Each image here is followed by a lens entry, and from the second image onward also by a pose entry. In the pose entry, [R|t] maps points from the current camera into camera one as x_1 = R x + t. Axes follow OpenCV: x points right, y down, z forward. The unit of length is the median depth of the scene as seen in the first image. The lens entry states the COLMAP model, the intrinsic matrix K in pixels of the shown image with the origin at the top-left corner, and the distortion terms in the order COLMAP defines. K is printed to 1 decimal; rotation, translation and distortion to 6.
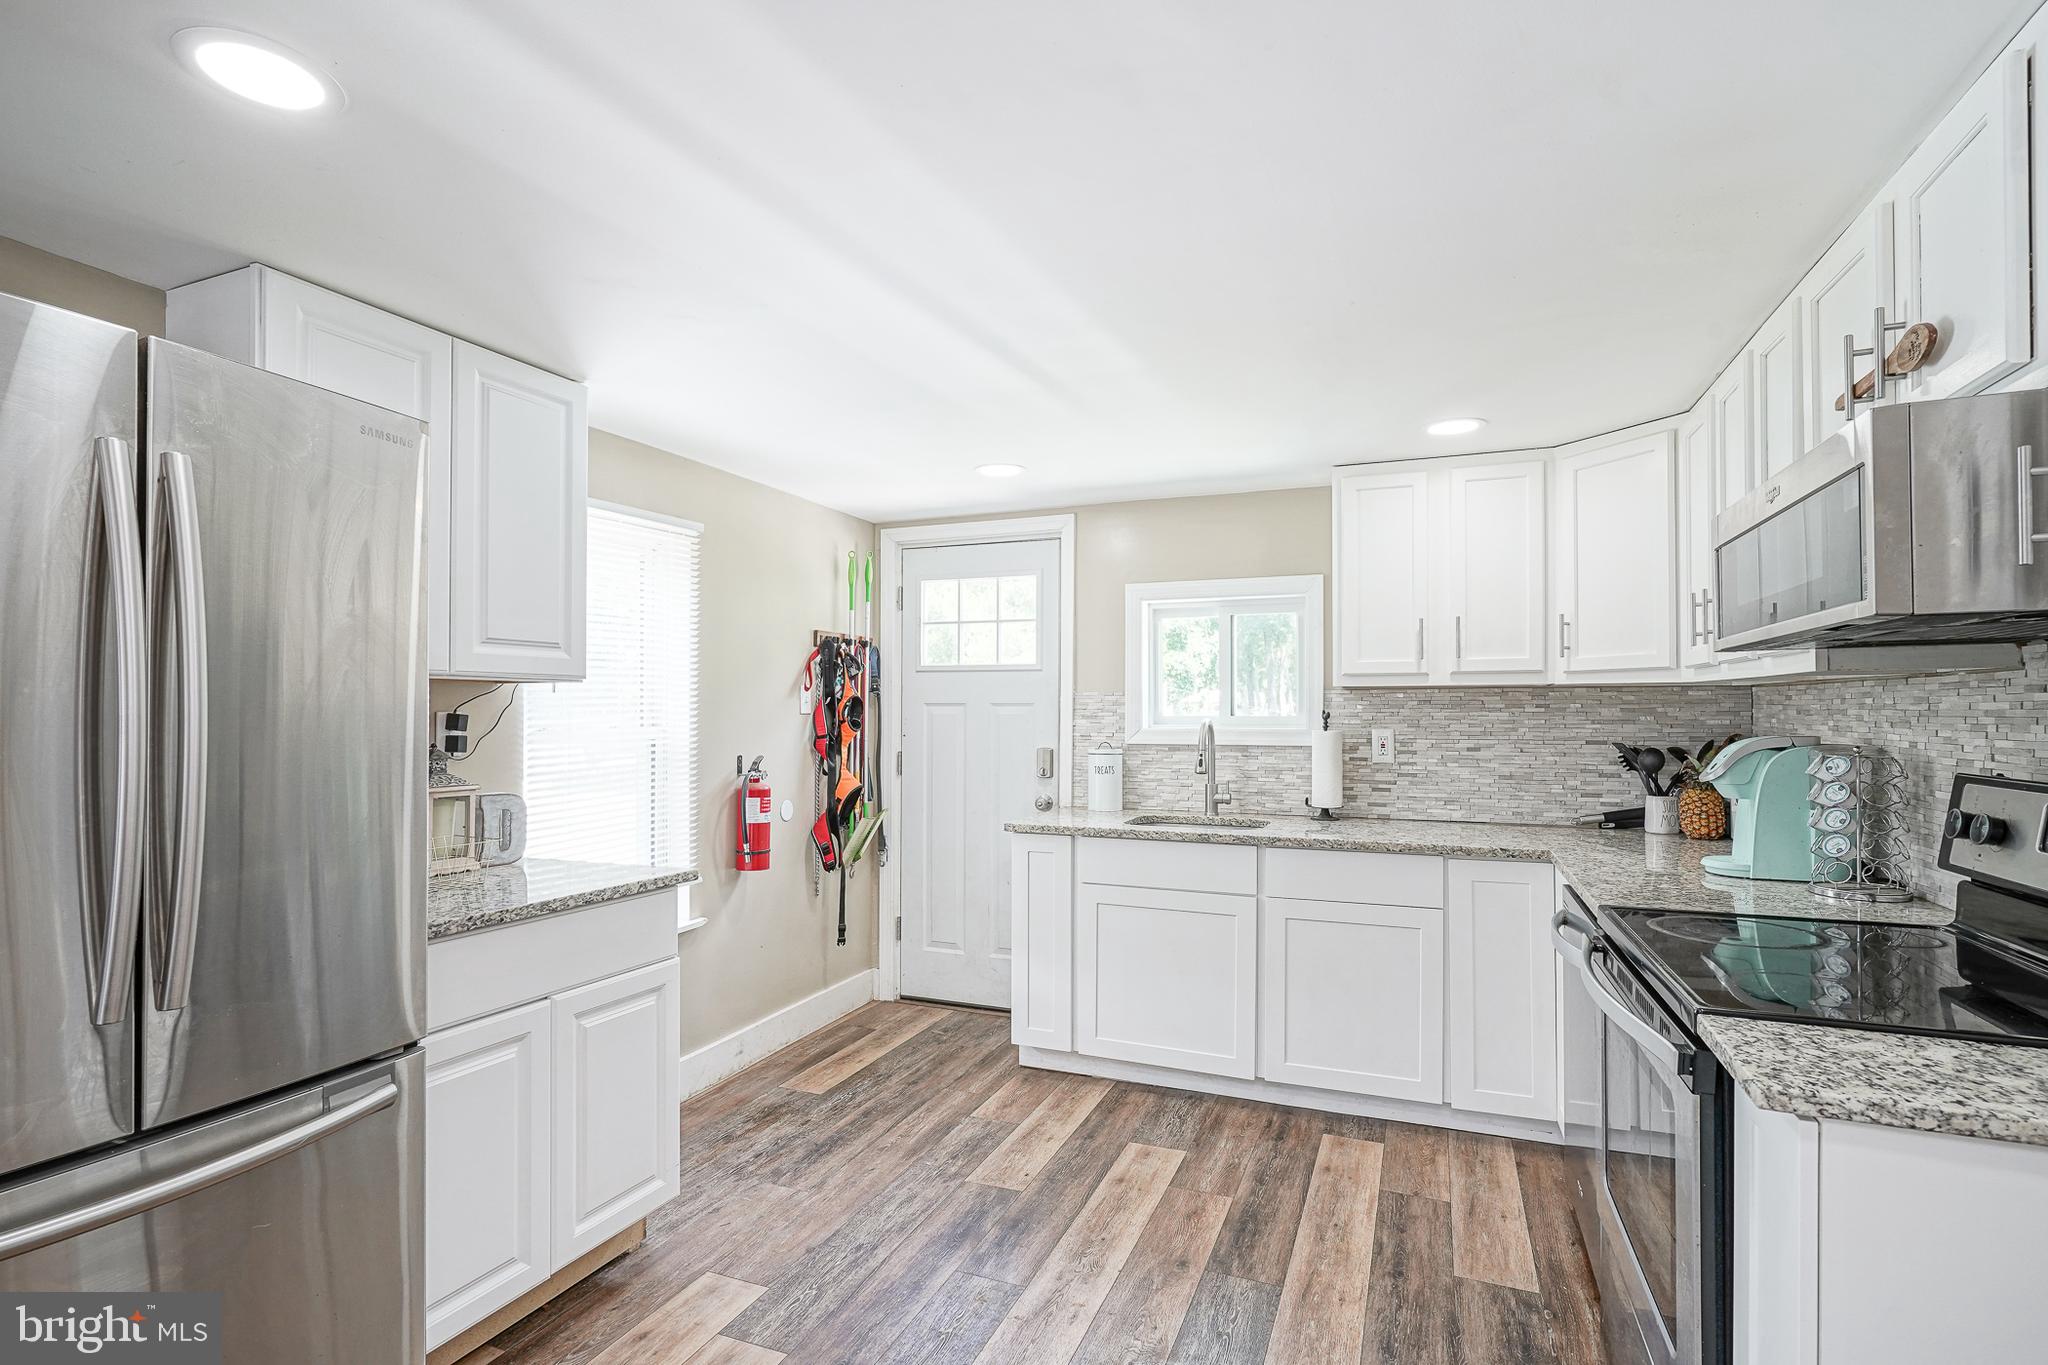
lens RADIAL K [[1001.1, 0, 1019.7], [0, 1001.1, 700.5], [0, 0, 1]] dist [-0.002033, 0.000154]
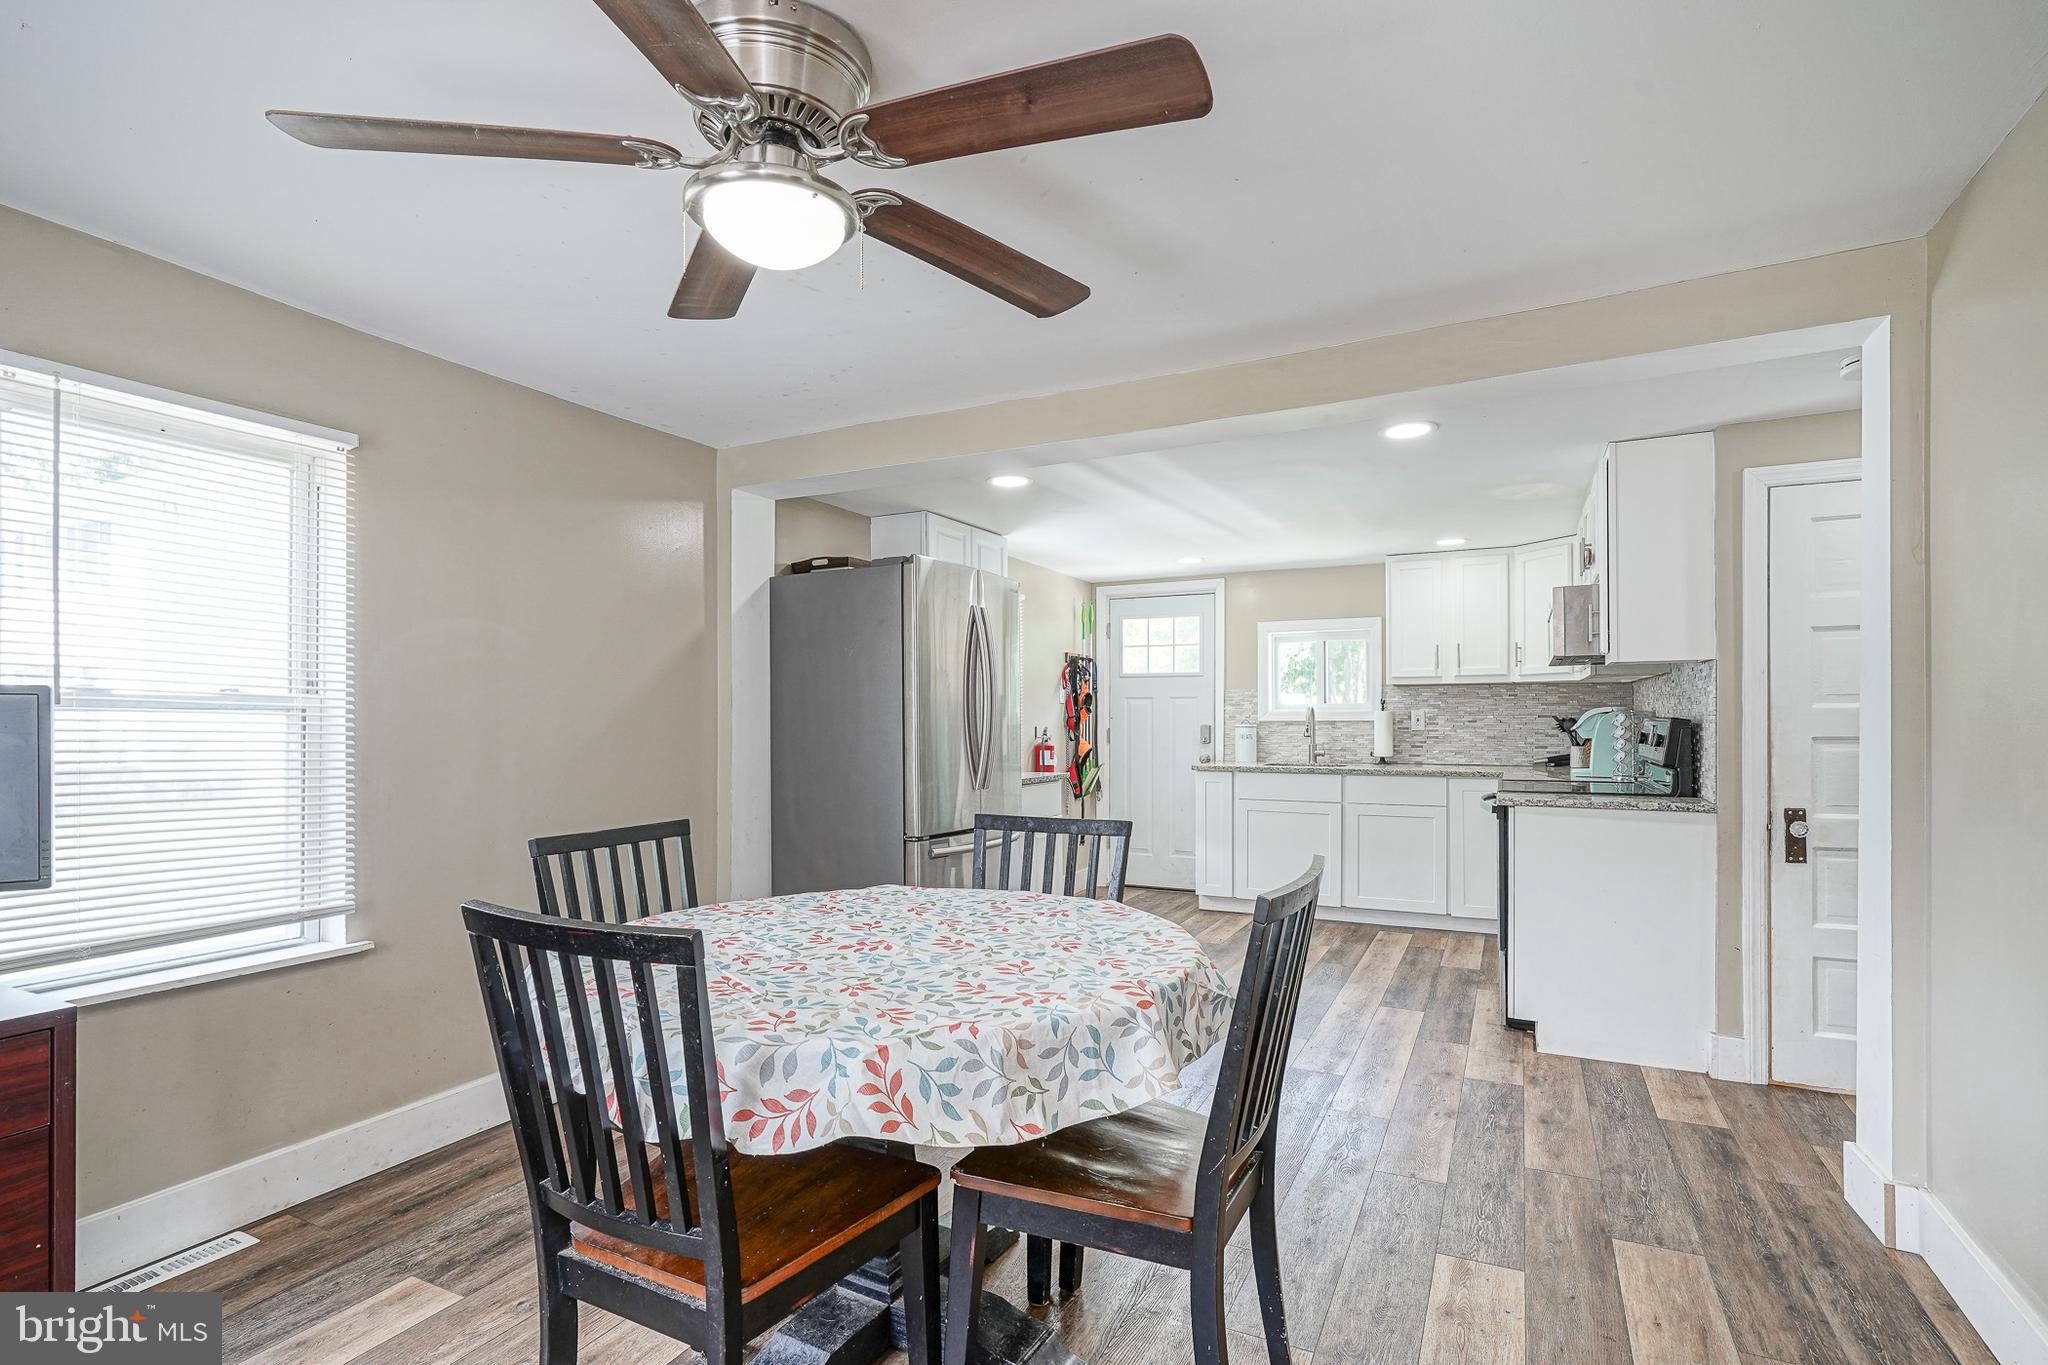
lens RADIAL K [[1003.3, 0, 1027.3], [0, 1003.3, 712.2], [0, 0, 1]] dist [-0.001975, 0.000387]
pose [[0.997972, -0.004169, -0.063515, -0.184480], [0.004565, 0.999971, 0.006088, 0.019602], [0.063488, -0.006366, 0.997962, -0.726240]]
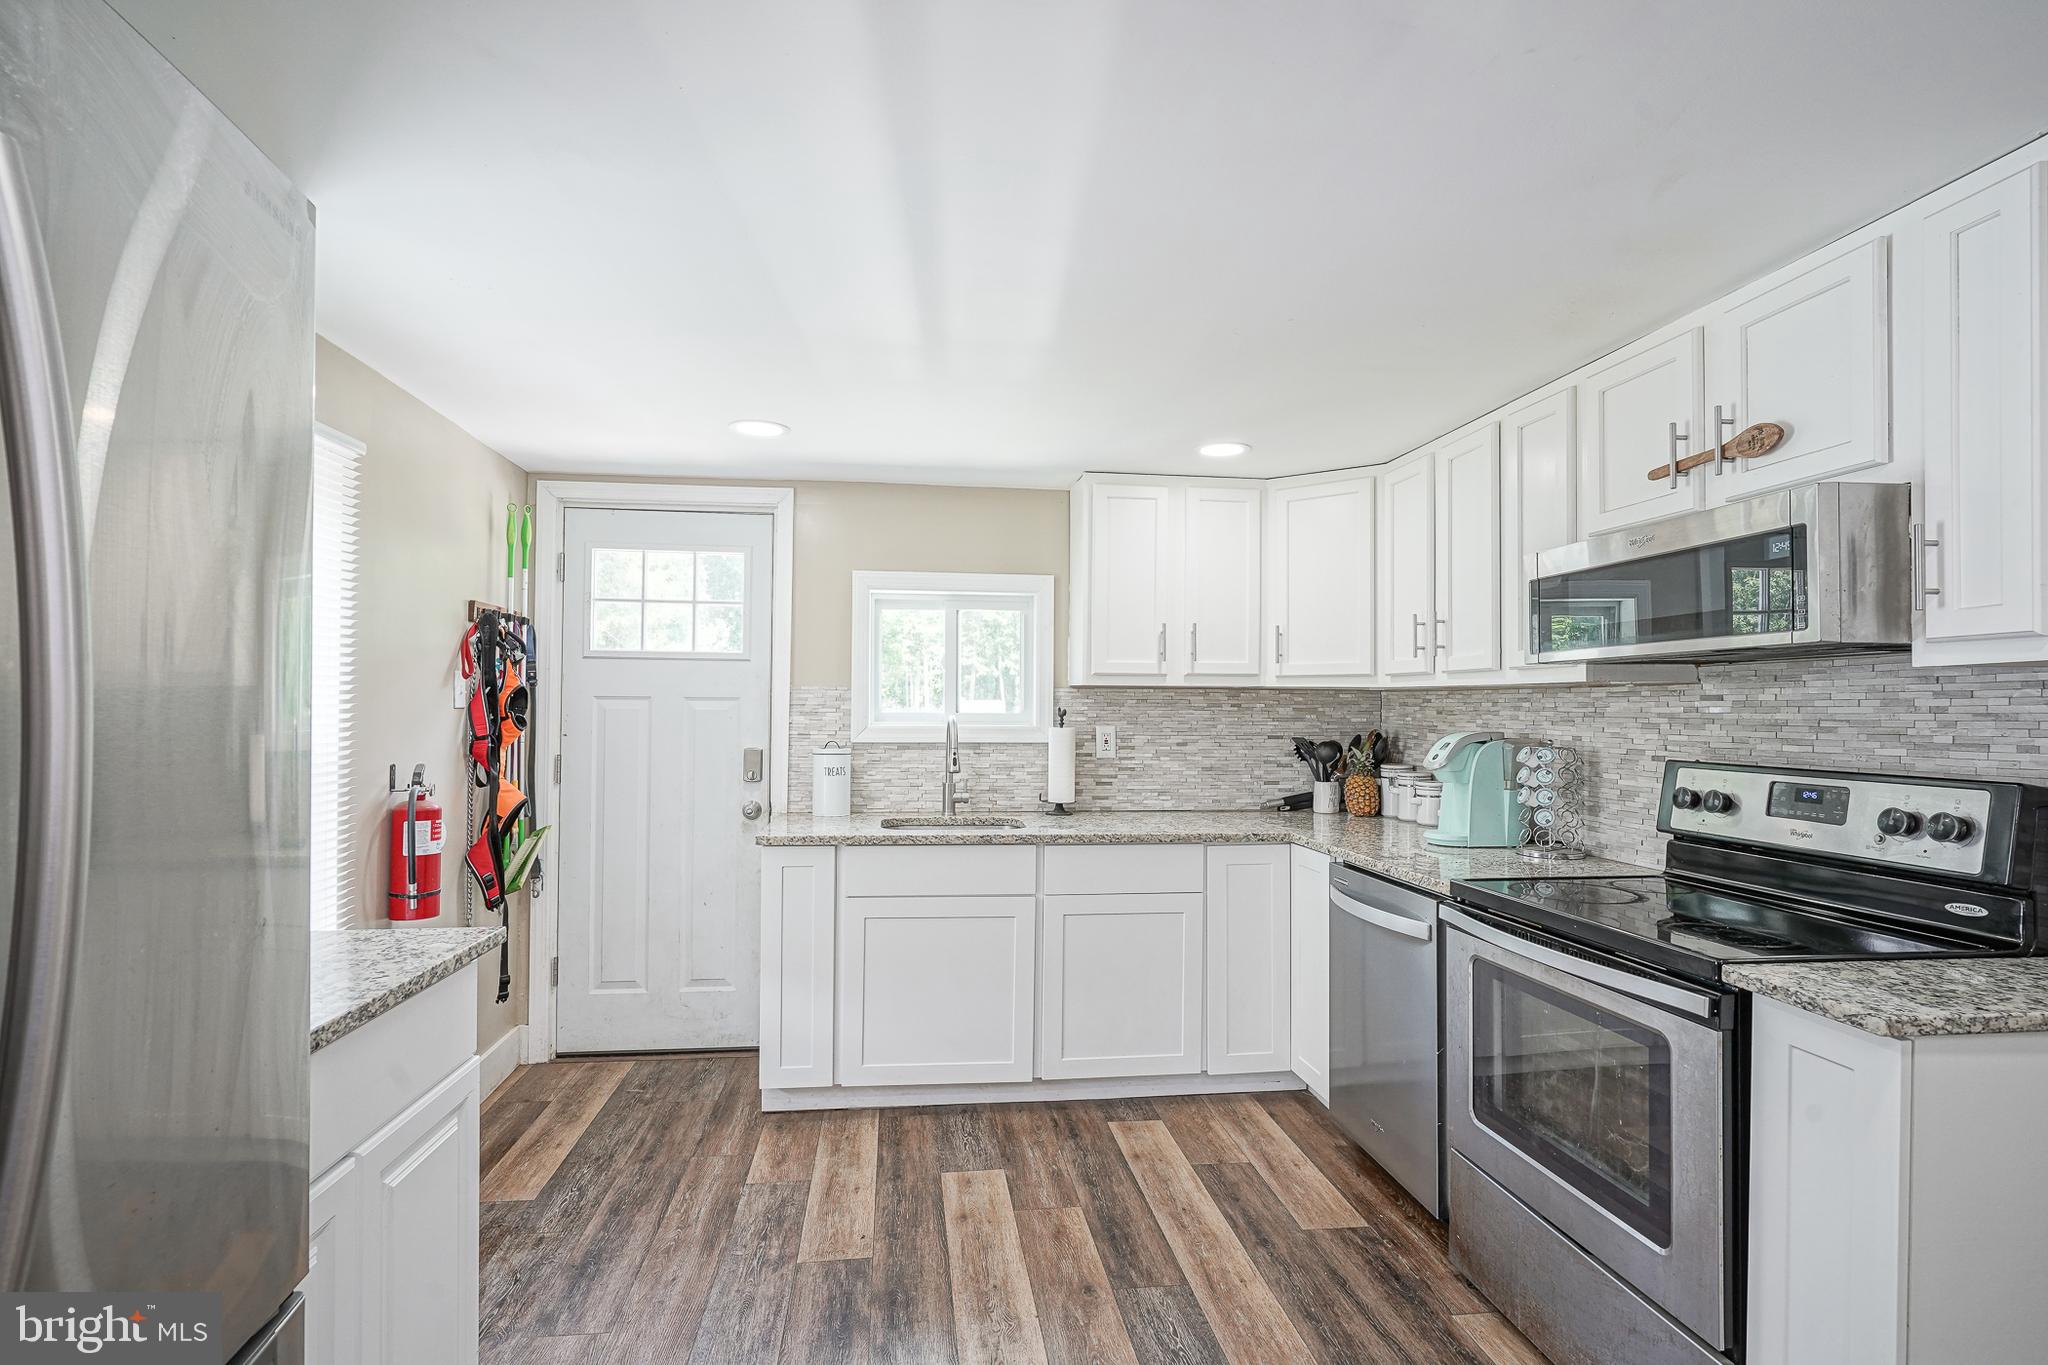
lens RADIAL K [[993.0, 0, 1025.3], [0, 993.0, 691.8], [0, 0, 1]] dist [-0.005705, -0.000035]
pose [[0.869087, 0.014178, 0.494457, -0.236302], [-0.012650, 0.999899, -0.006437, 0.000256], [-0.494498, -0.000661, 0.869178, 0.135827]]
